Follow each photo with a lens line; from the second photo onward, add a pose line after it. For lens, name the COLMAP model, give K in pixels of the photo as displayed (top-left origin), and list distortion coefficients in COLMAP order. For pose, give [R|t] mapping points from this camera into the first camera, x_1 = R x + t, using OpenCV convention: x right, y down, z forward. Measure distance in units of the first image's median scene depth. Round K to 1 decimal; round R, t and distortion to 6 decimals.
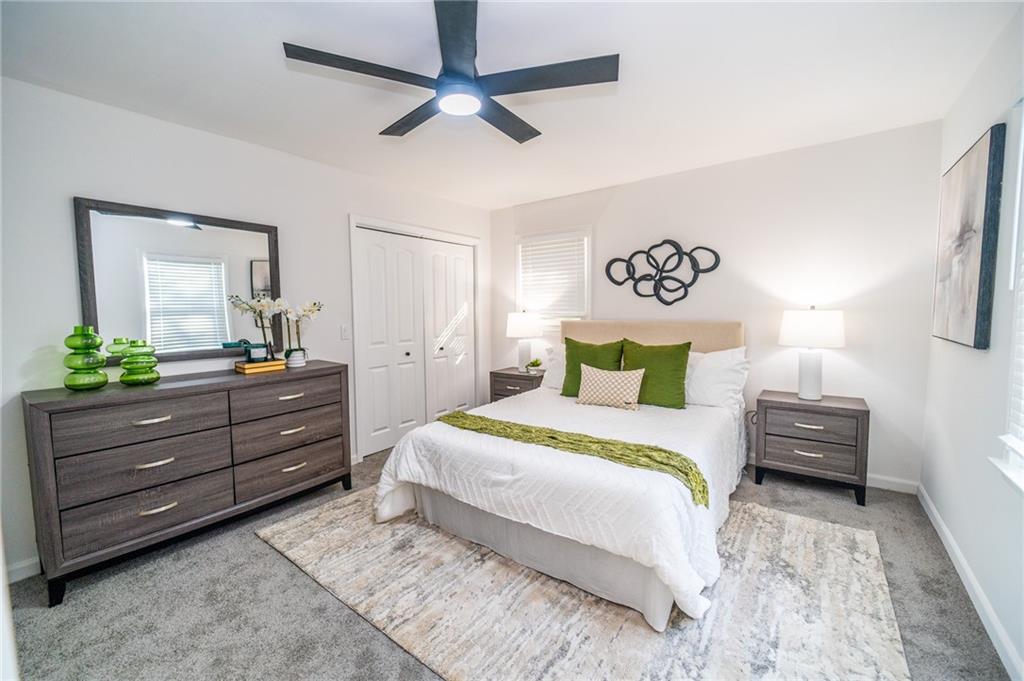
lens RADIAL K [[409.8, 0, 510.9], [0, 409.8, 339.3], [0, 0, 1]] dist [0.002133, -0.002034]
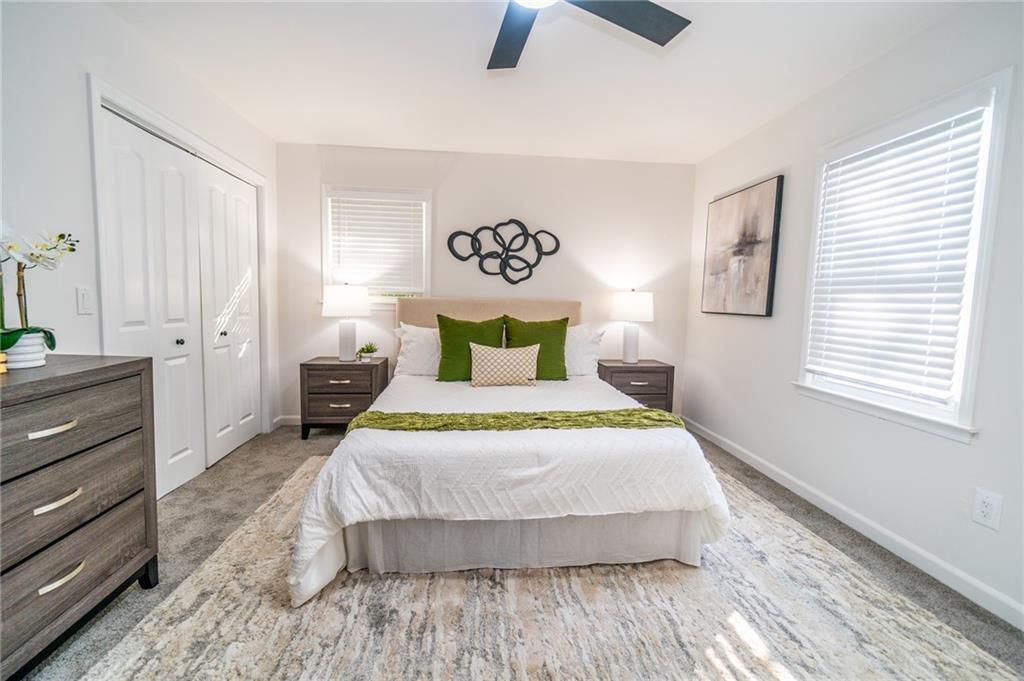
lens RADIAL K [[430.6, 0, 506.5], [0, 430.6, 339.8], [0, 0, 1]] dist [0.002454, -0.003819]
pose [[0.740906, -0.031188, 0.670884, -0.369477], [0.016807, 0.999469, 0.027902, 0.025942], [-0.671399, -0.009397, 0.741037, 0.227771]]
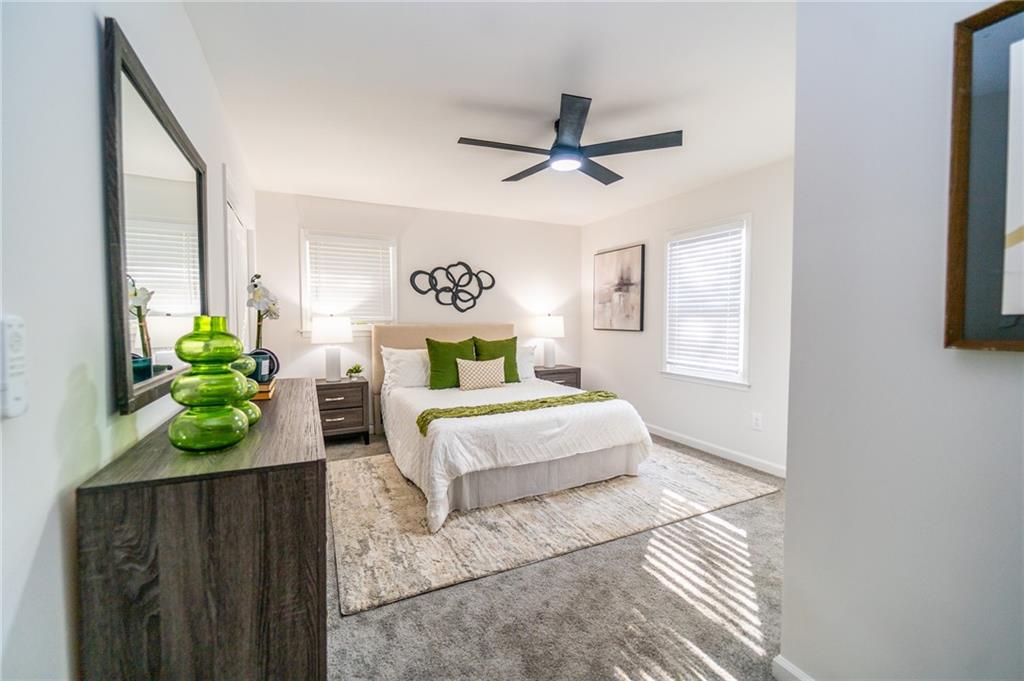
lens RADIAL K [[430.6, 0, 506.5], [0, 430.6, 339.8], [0, 0, 1]] dist [0.002454, -0.003819]
pose [[0.452675, -0.030297, 0.891161, -0.807863], [0.062263, 0.998057, 0.002305, 0.010241], [-0.889499, 0.054443, 0.453682, 0.275093]]
